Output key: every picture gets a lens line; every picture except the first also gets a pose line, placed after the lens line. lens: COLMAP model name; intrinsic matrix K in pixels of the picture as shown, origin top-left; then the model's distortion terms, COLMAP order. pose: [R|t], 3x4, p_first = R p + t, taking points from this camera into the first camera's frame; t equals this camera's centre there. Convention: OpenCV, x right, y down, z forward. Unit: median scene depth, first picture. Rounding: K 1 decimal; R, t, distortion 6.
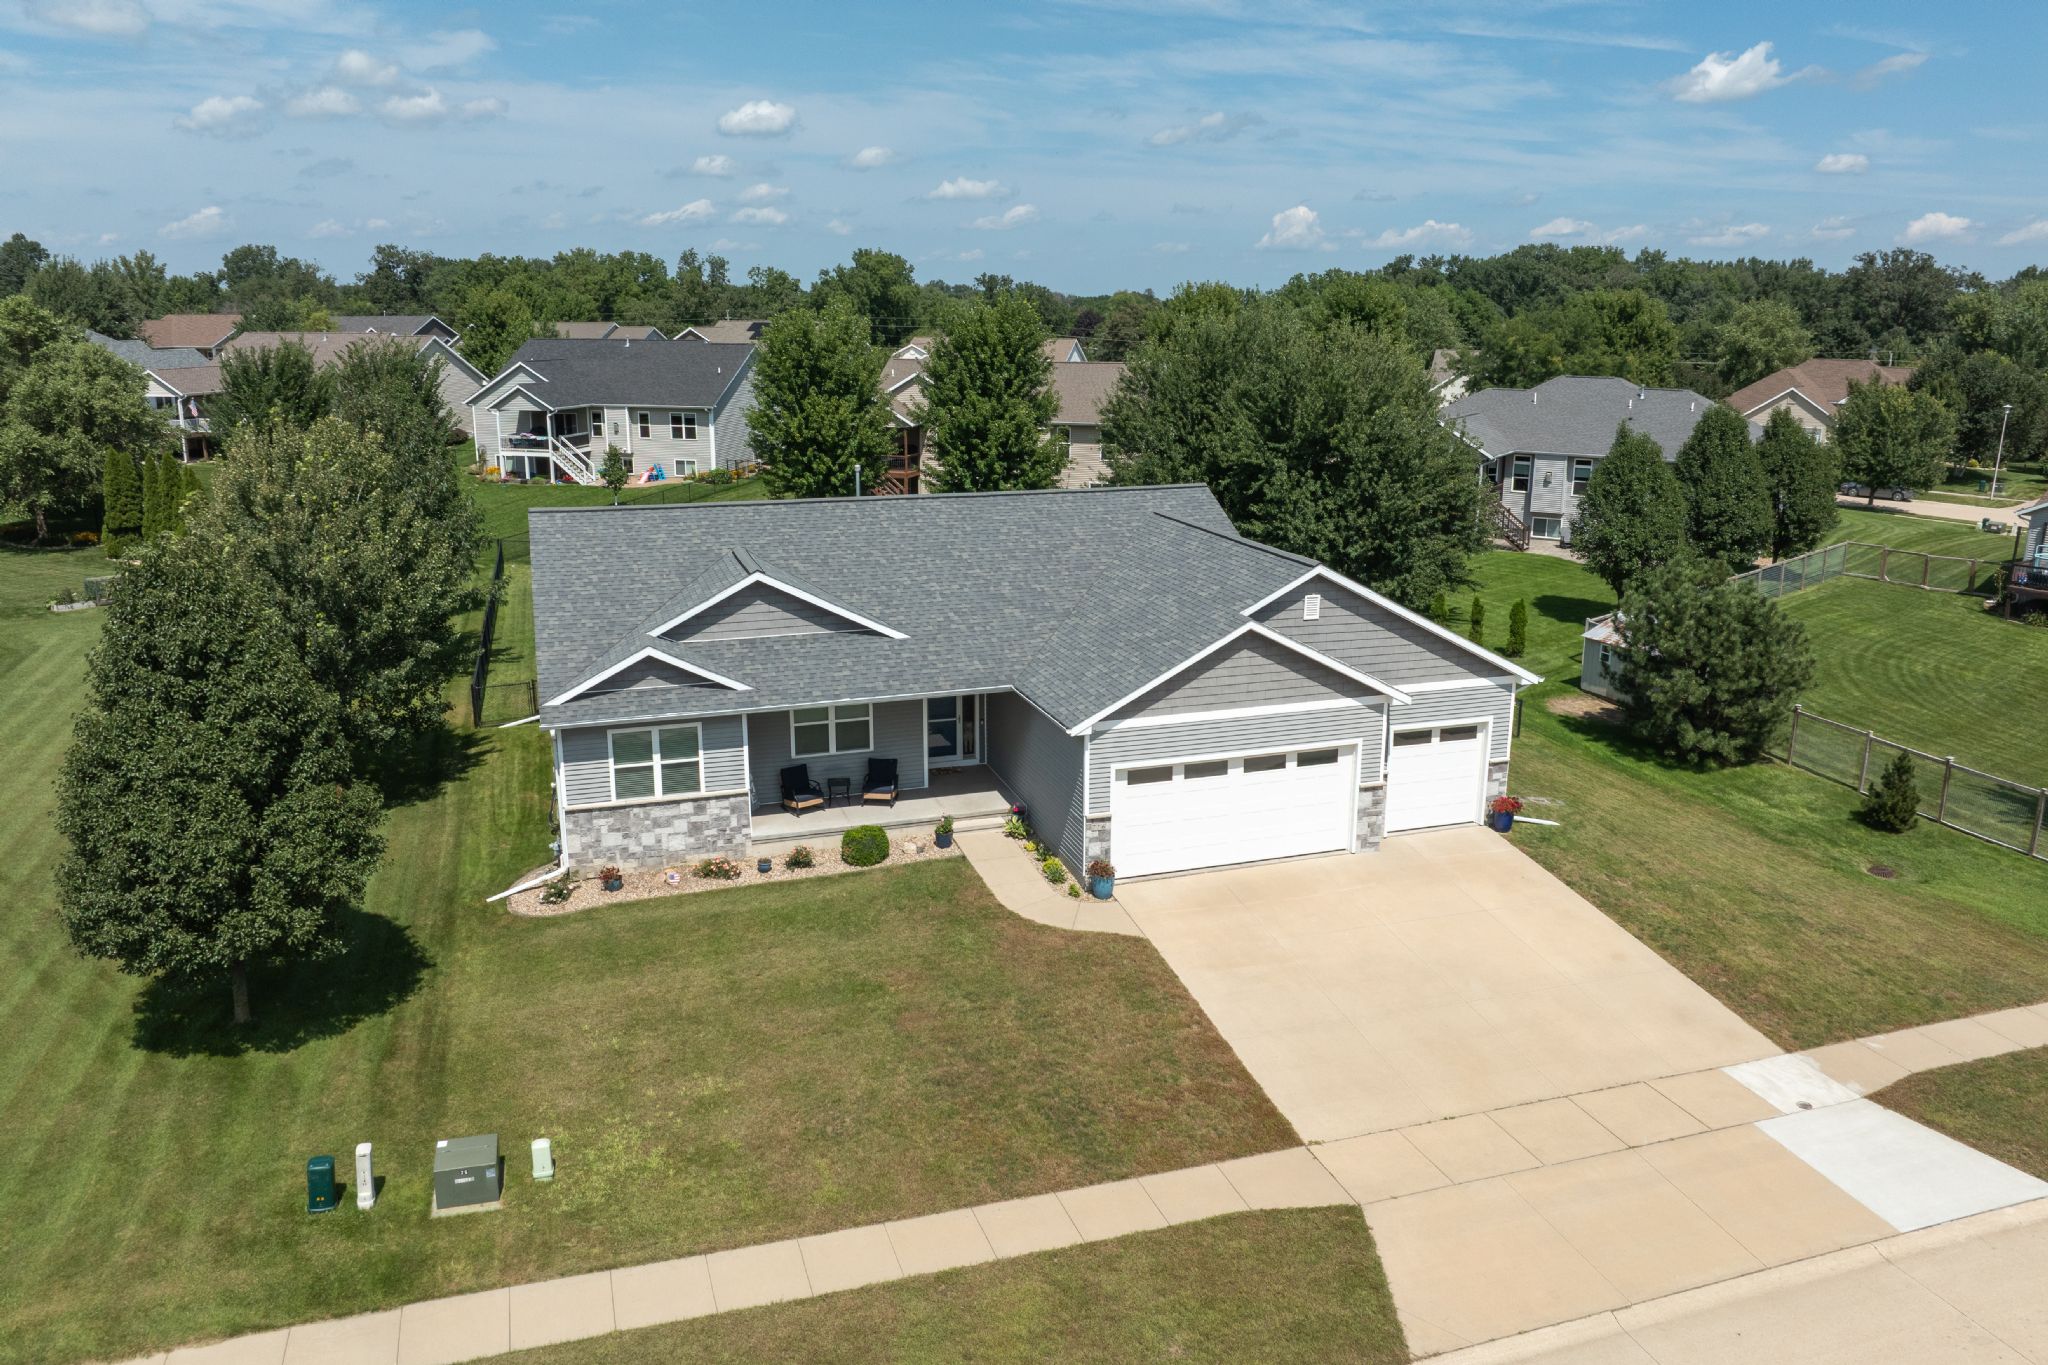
lens RADIAL K [[1413.4, 0, 1024.0], [0, 1413.4, 682.5], [0, 0, 1]] dist [-0.042544, 0.004434]
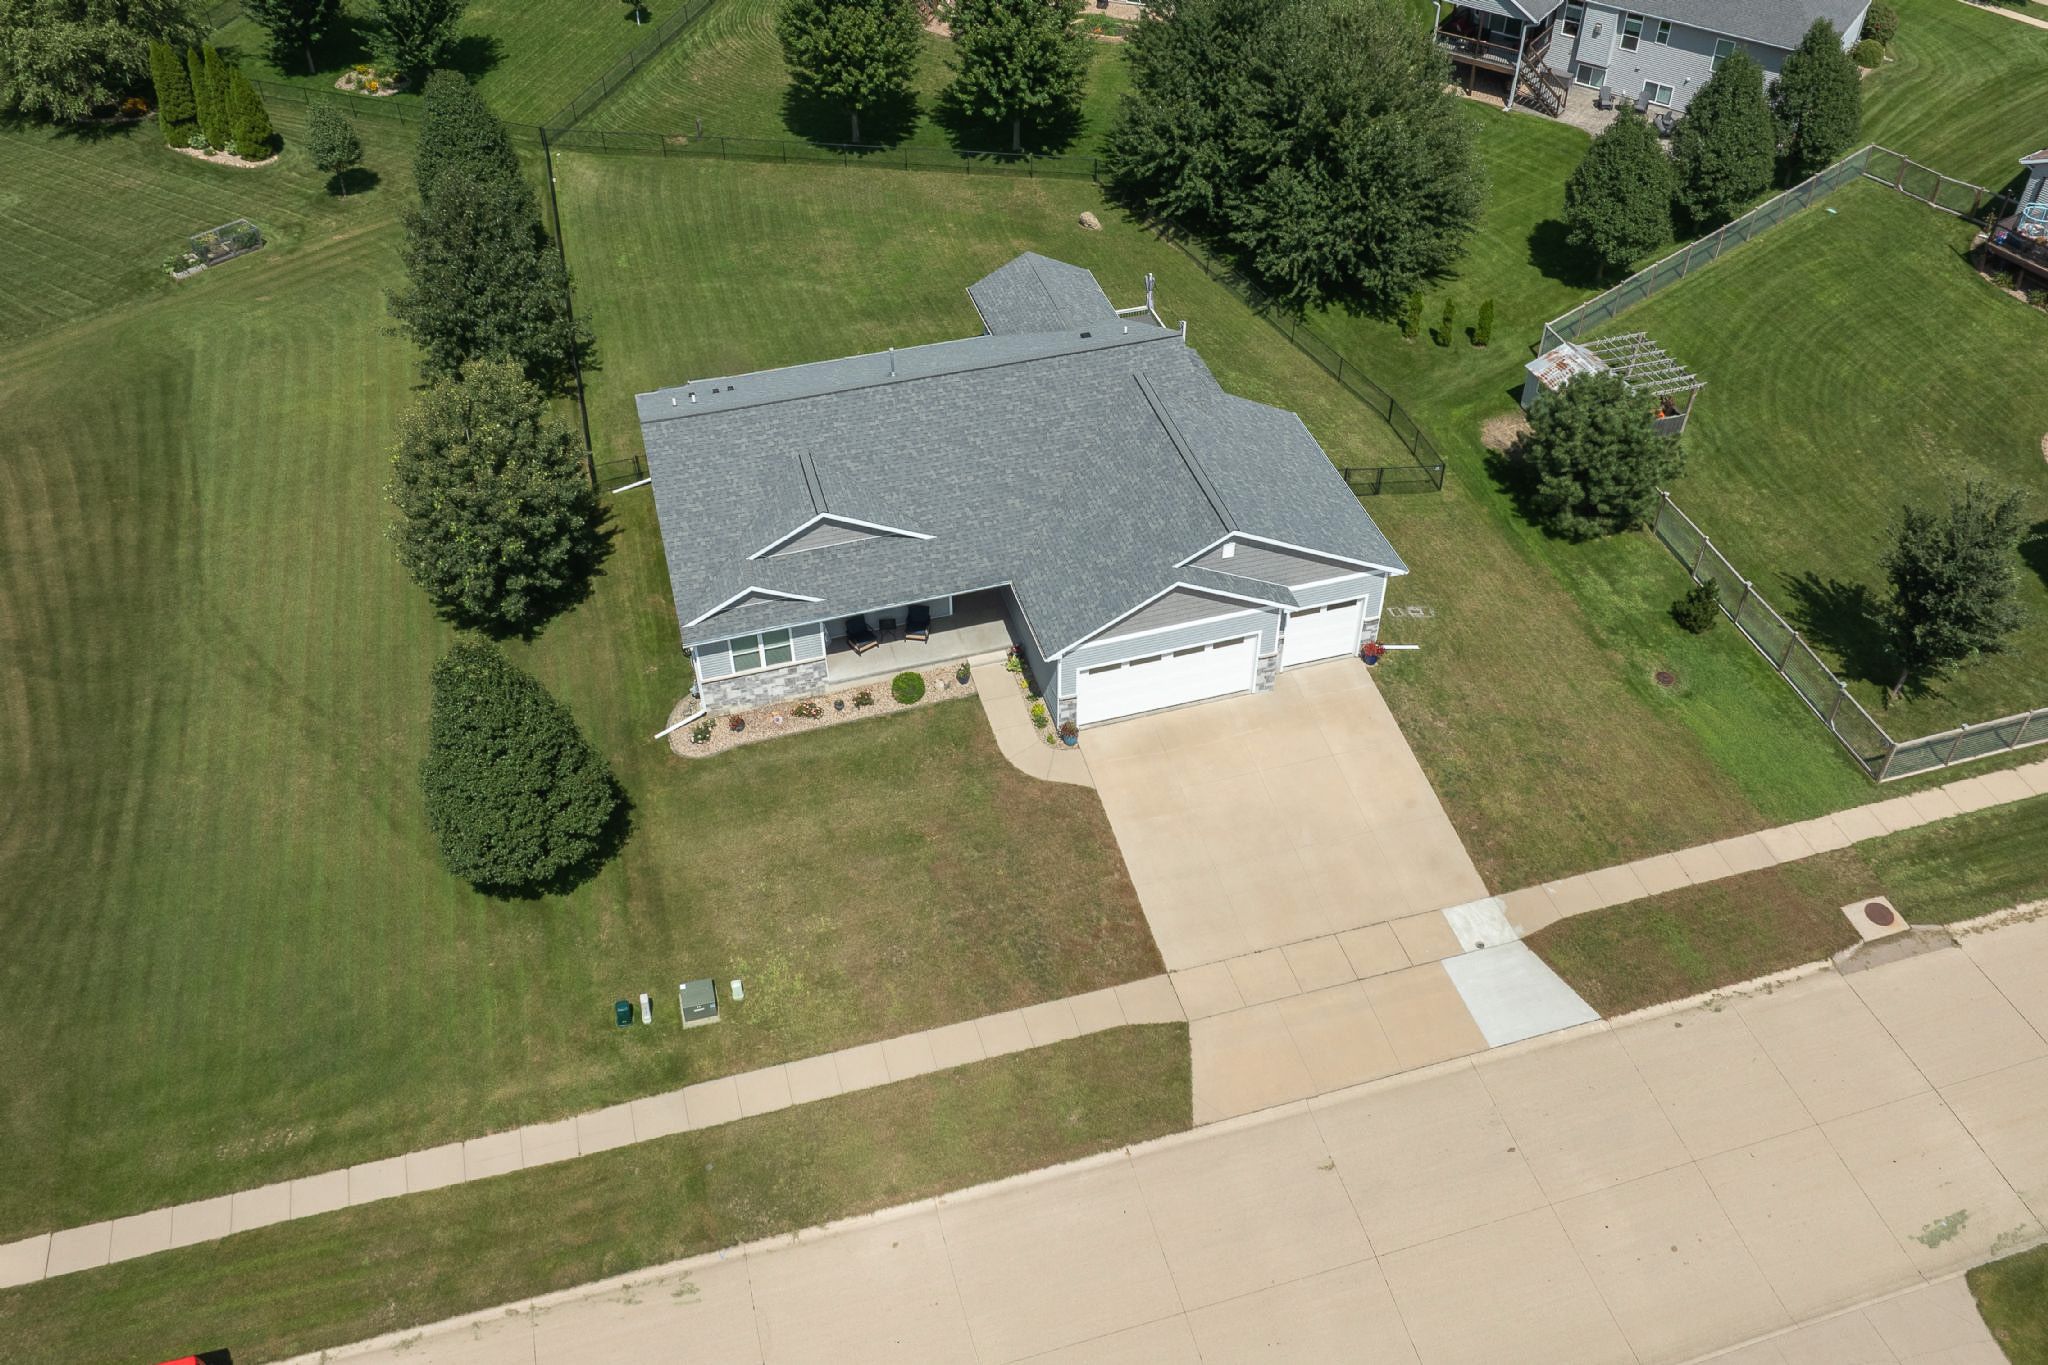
lens RADIAL K [[1532.3, 0, 1017.9], [0, 1532.3, 636.3], [0, 0, 1]] dist [-0.029721, -0.005875]
pose [[0.999181, 0.017025, -0.036706, 0.058160], [0.000798, 0.898698, 0.438568, -0.653033], [0.040454, -0.438238, 0.897948, -0.390337]]
